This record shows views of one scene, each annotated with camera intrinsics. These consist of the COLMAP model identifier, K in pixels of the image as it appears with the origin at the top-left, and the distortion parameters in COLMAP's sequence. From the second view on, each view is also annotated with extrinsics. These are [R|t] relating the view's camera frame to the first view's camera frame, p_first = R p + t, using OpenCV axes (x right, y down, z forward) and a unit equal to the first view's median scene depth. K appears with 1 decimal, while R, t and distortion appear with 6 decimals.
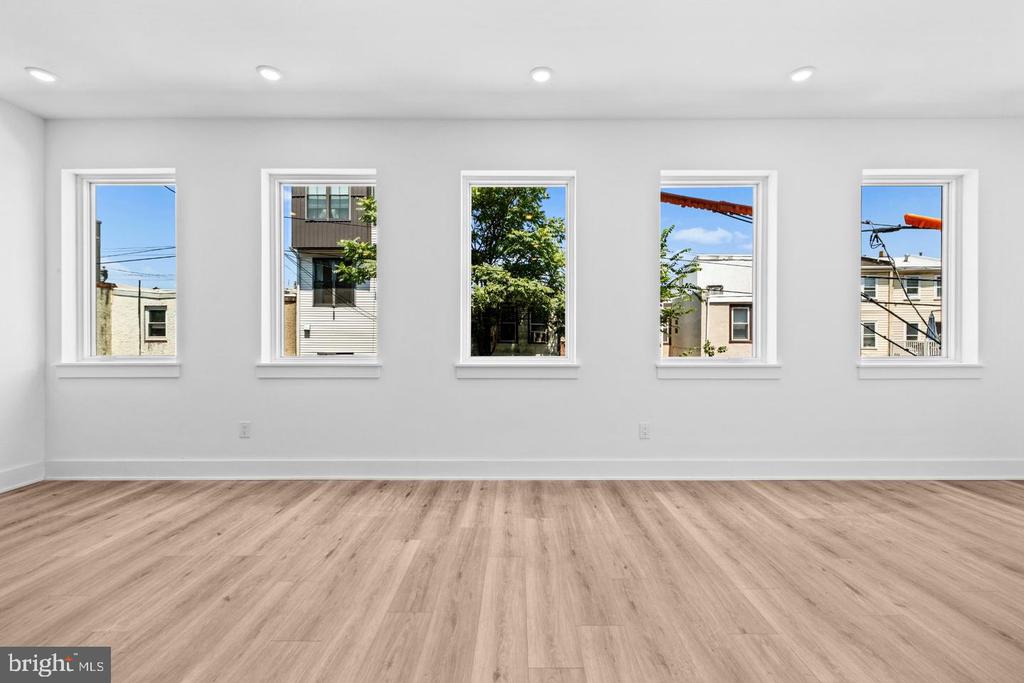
lens RADIAL K [[454.3, 0, 515.9], [0, 454.3, 341.9], [0, 0, 1]] dist [-0.000418, -0.001128]
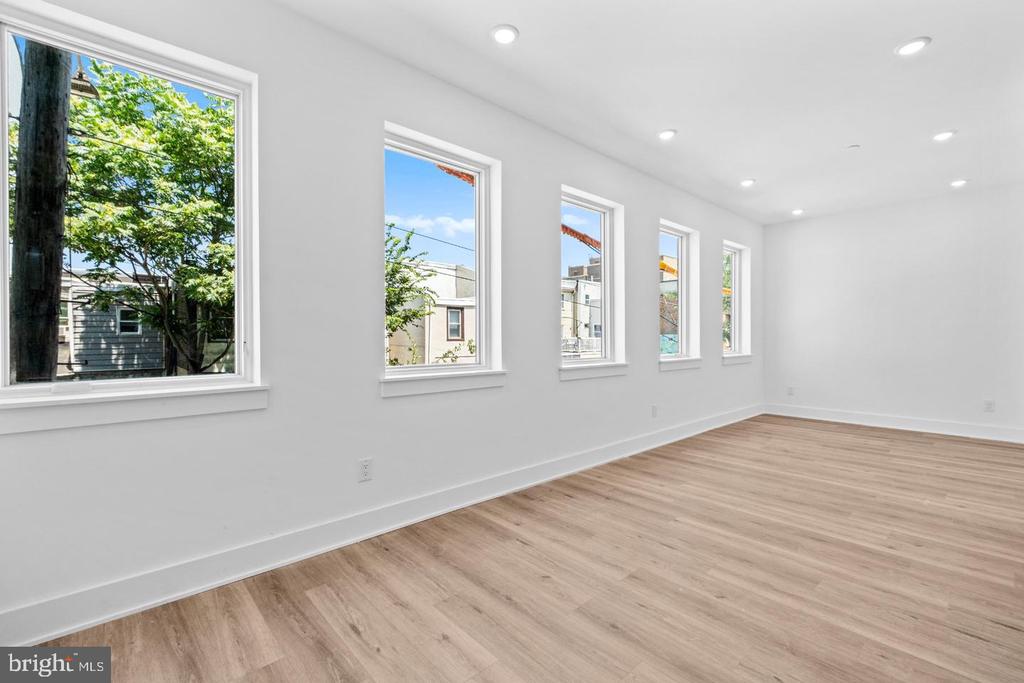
lens RADIAL K [[454.3, 0, 515.9], [0, 454.3, 341.9], [0, 0, 1]] dist [-0.000418, -0.001128]
pose [[0.731683, -0.007696, 0.681601, -1.079131], [0.003159, 0.999964, 0.007899, -0.018470], [-0.681638, -0.003626, 0.731681, 0.359080]]
